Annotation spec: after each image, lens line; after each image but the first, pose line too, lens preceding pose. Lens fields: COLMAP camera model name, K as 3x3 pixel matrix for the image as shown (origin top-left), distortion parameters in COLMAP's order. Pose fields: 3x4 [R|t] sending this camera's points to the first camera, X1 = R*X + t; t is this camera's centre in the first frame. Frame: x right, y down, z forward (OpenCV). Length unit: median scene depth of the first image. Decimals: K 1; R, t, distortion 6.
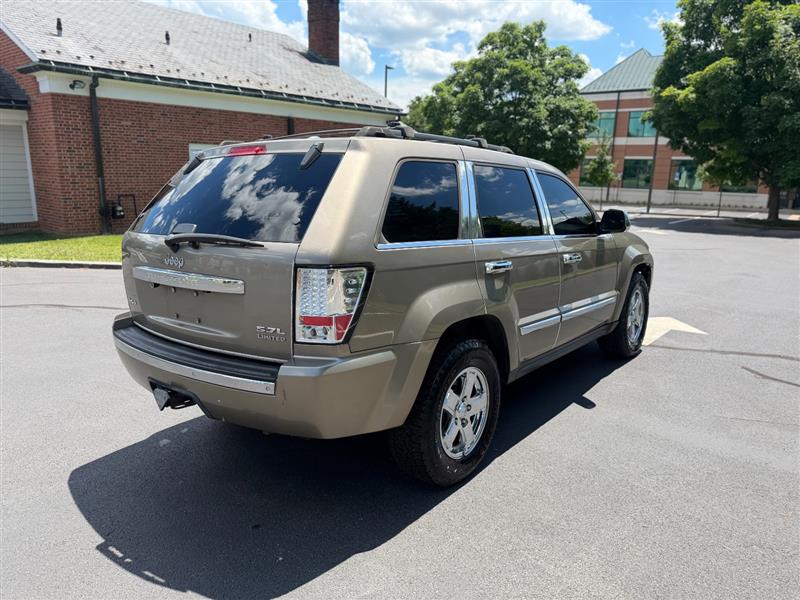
lens RADIAL K [[571.6, 0, 400.0], [0, 571.6, 300.0], [0, 0, 1]] dist [0.032594, -0.048603]
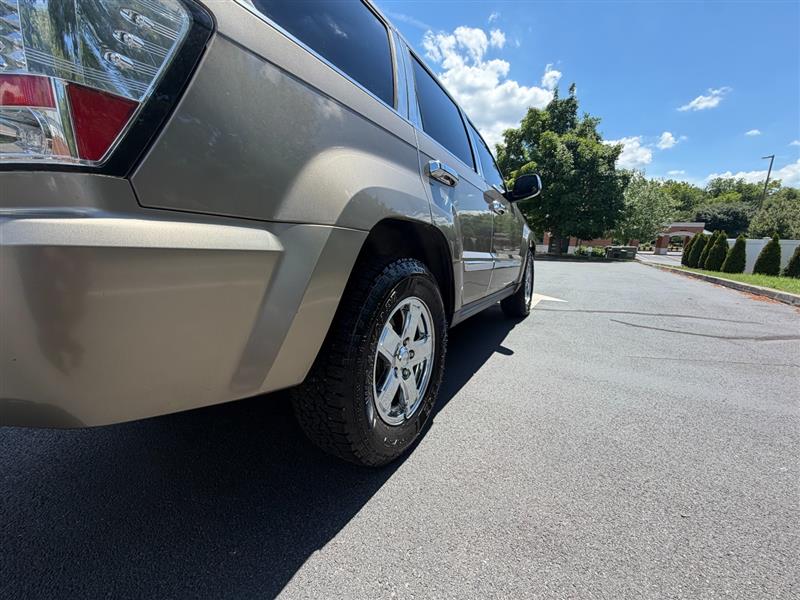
lens RADIAL K [[316.8, 0, 402.1], [0, 316.8, 306.1], [0, 0, 1]] dist [0.000590, -0.000011]
pose [[0.986501, -0.013517, 0.163197, 0.041610], [0.013993, 0.999901, -0.001762, 0.126360], [-0.163157, 0.004021, 0.986592, 0.593958]]
